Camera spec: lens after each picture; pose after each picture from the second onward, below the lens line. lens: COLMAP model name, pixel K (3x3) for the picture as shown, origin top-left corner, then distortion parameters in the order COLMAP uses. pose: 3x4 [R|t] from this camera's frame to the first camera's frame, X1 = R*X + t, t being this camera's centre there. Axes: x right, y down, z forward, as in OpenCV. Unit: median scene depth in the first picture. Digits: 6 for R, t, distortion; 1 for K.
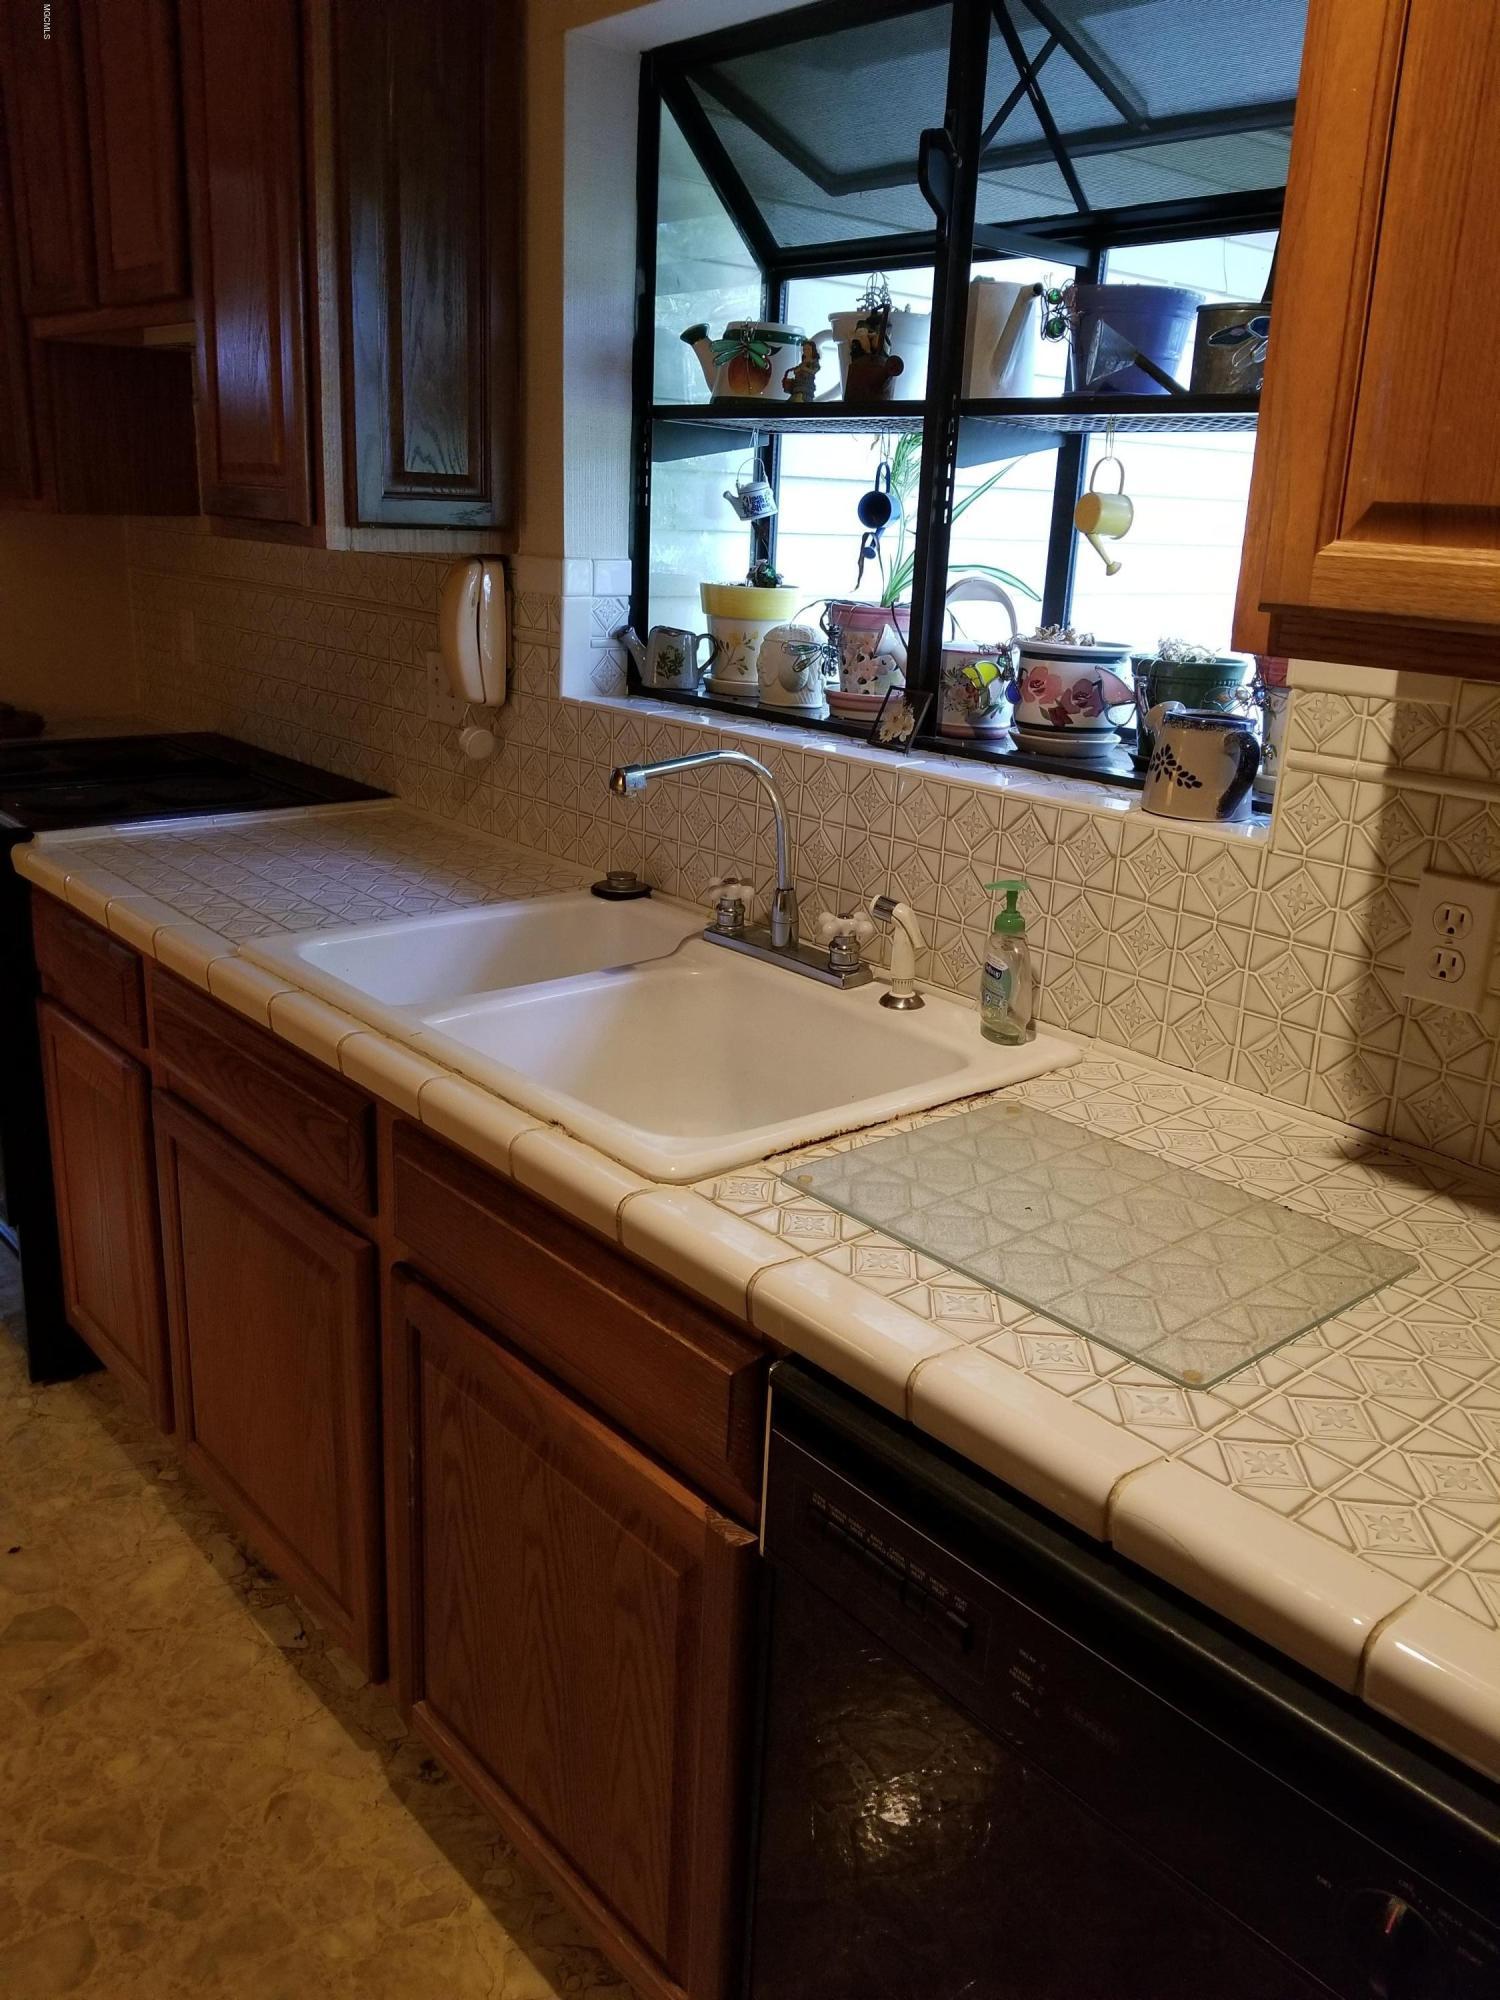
lens RADIAL K [[1590.5, 0, 746.3], [0, 1590.5, 979.1], [0, 0, 1]] dist [0.010475, 0.000921]
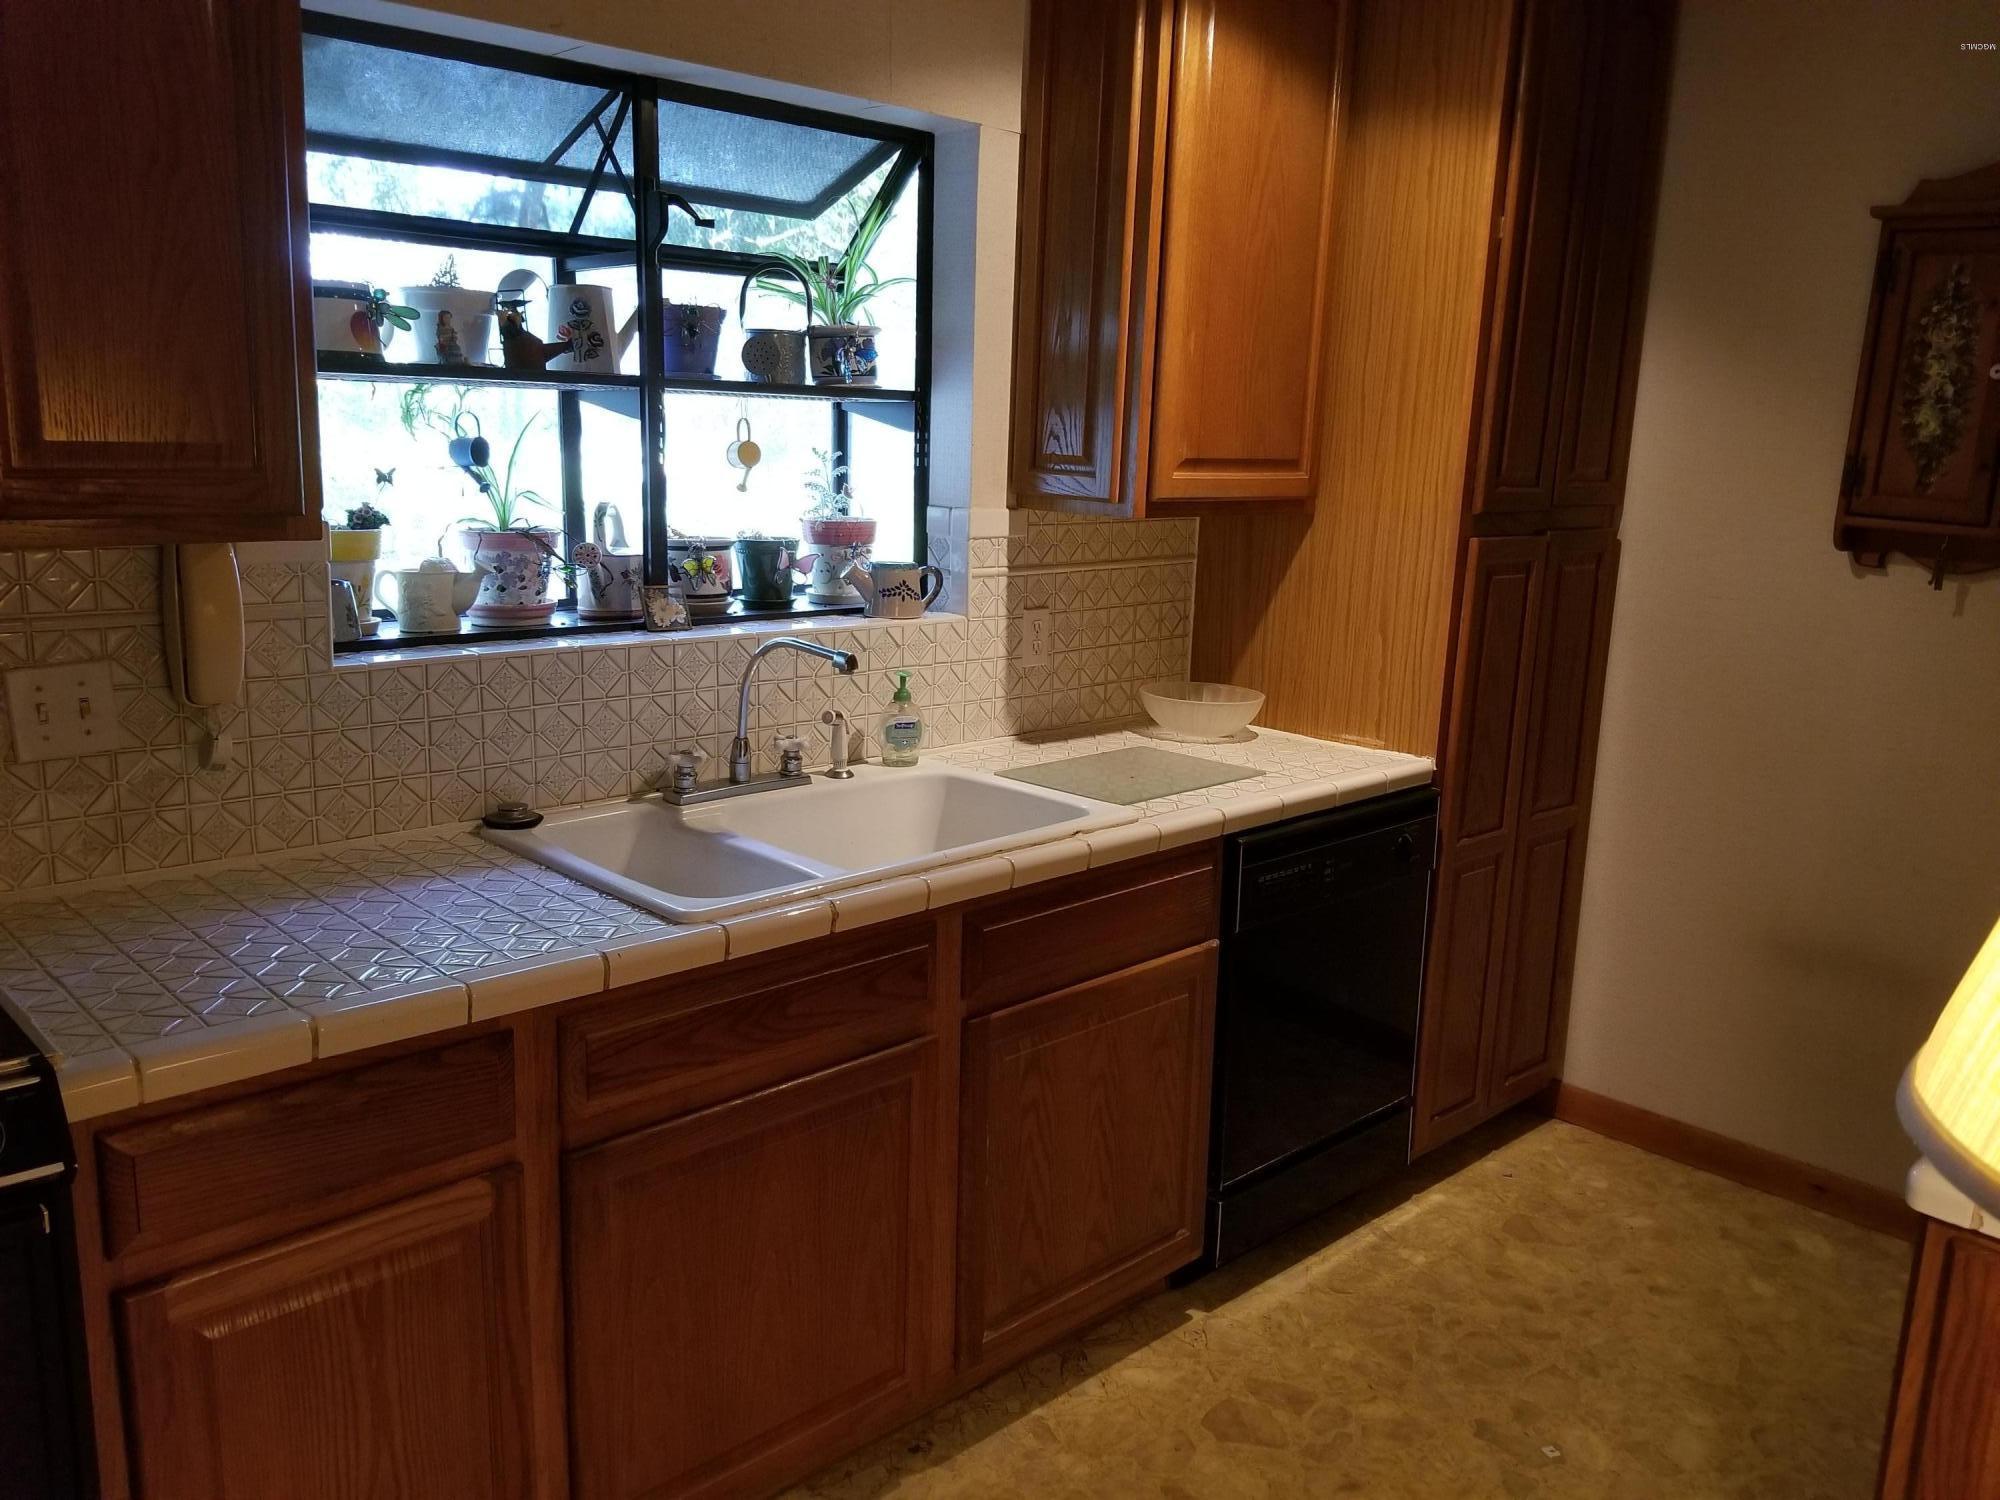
lens RADIAL K [[1561.2, 0, 1007.3], [0, 1561.2, 757.2], [0, 0, 1]] dist [0.088701, -0.149105]
pose [[-0.057231, -0.246845, 0.967363, -1.381673], [0.256651, 0.932750, 0.253197, -0.344993], [-0.964808, 0.262766, 0.009971, 0.831524]]
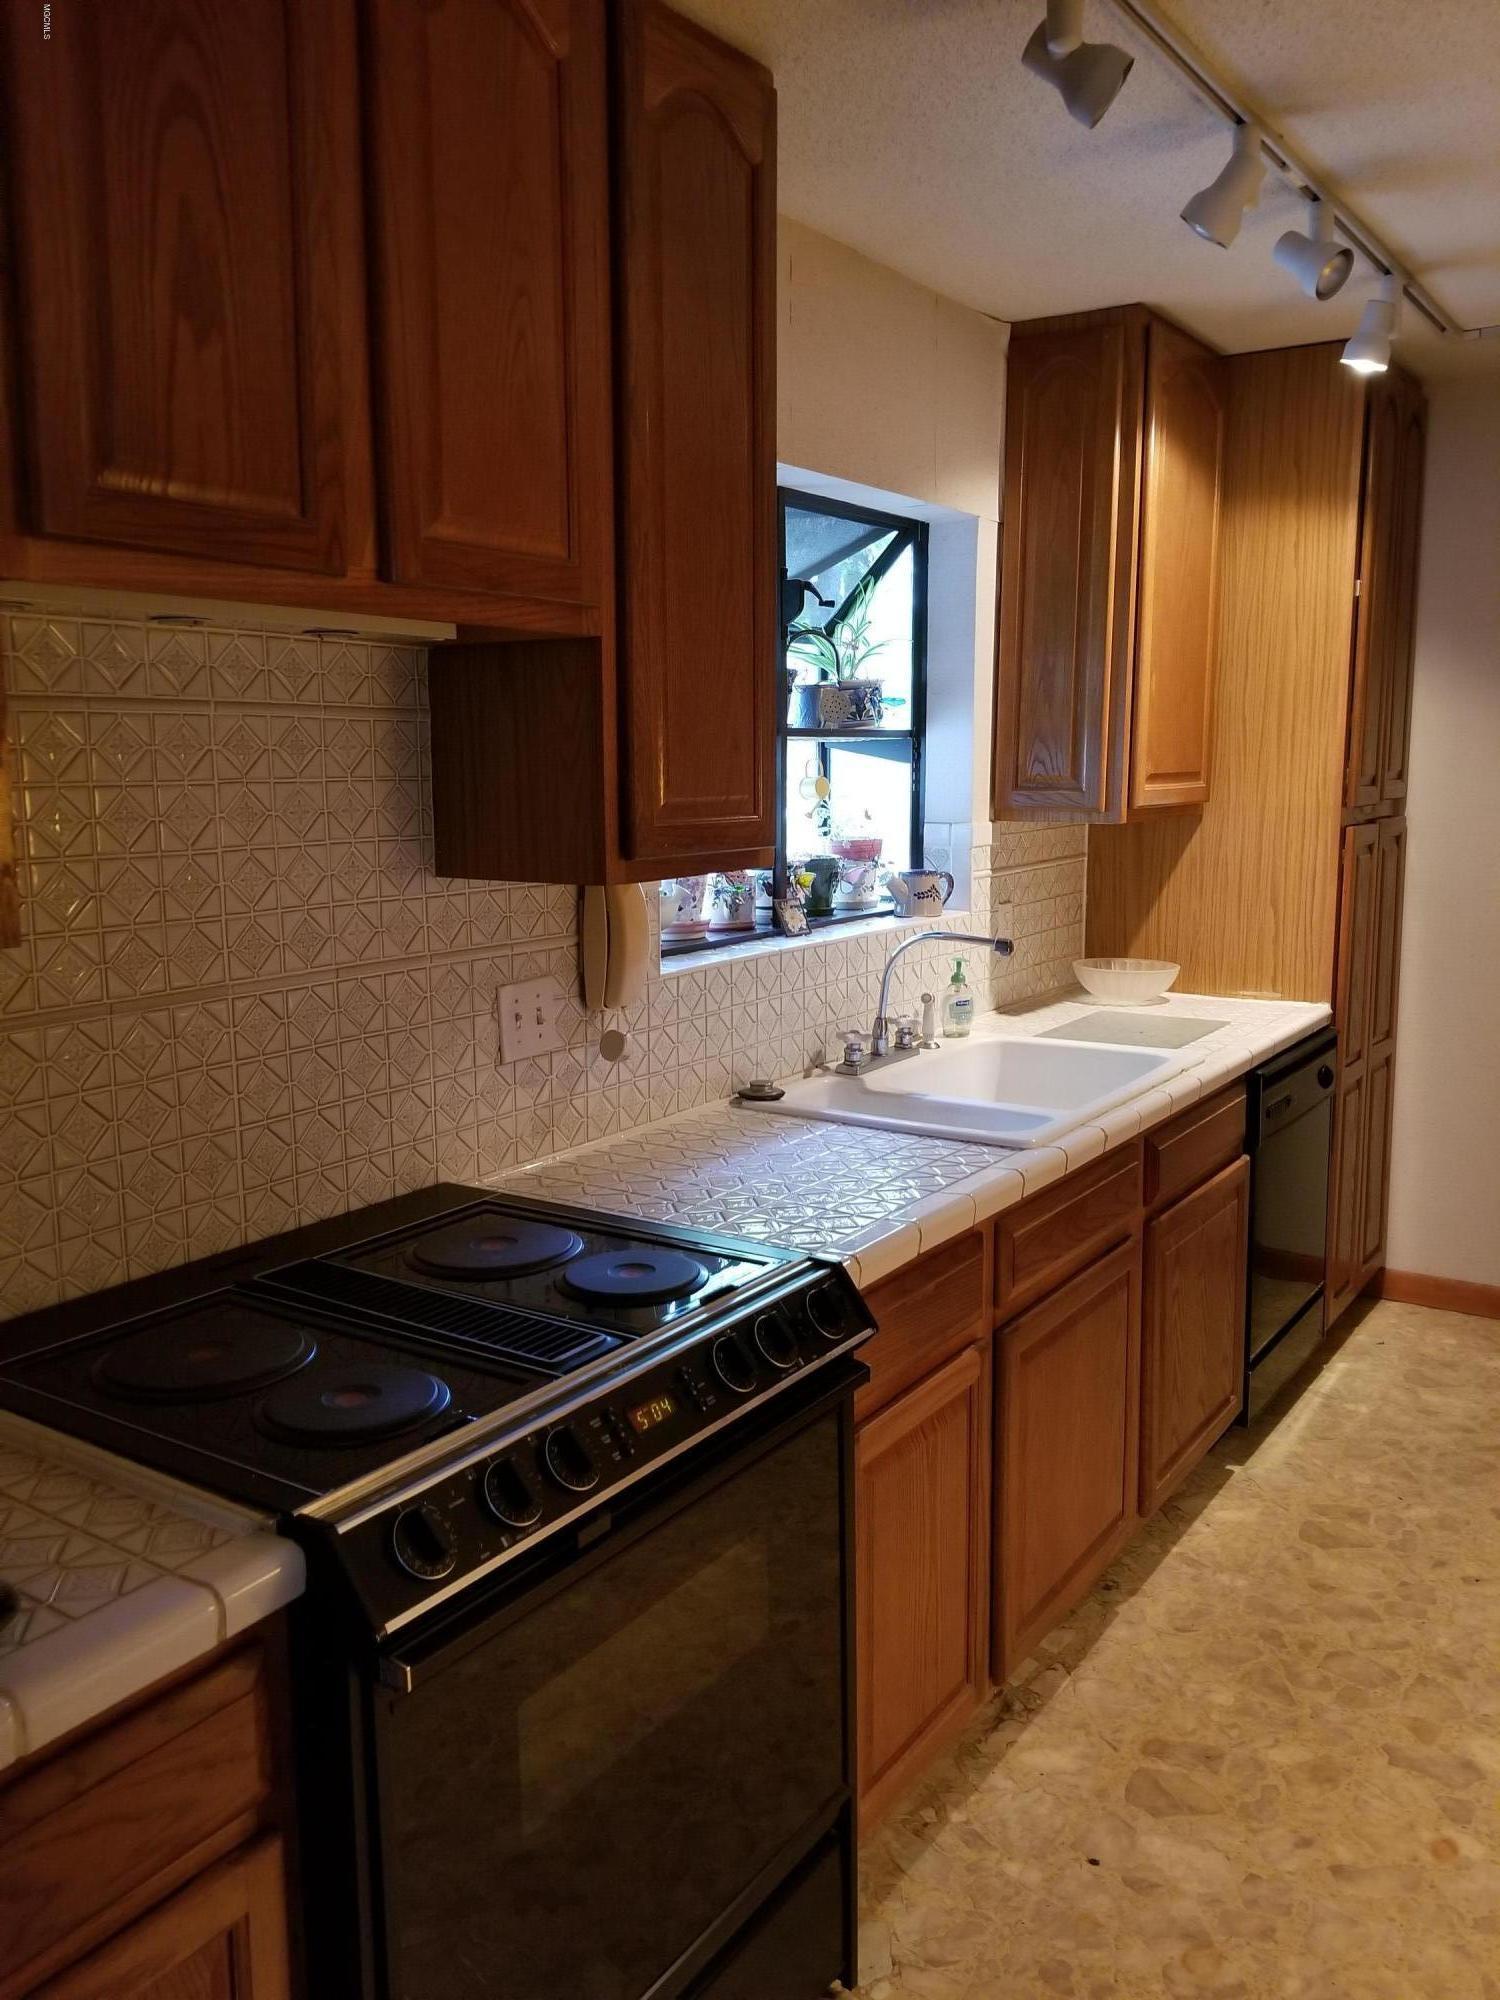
lens RADIAL K [[1561.2, 0, 744.8], [0, 1561.2, 972.6], [0, 0, 1]] dist [0.088701, -0.149105]
pose [[-0.262836, -0.170378, 0.949678, -1.570561], [0.277994, 0.929172, 0.243637, -0.571556], [-0.923925, 0.328042, -0.196855, 1.540079]]
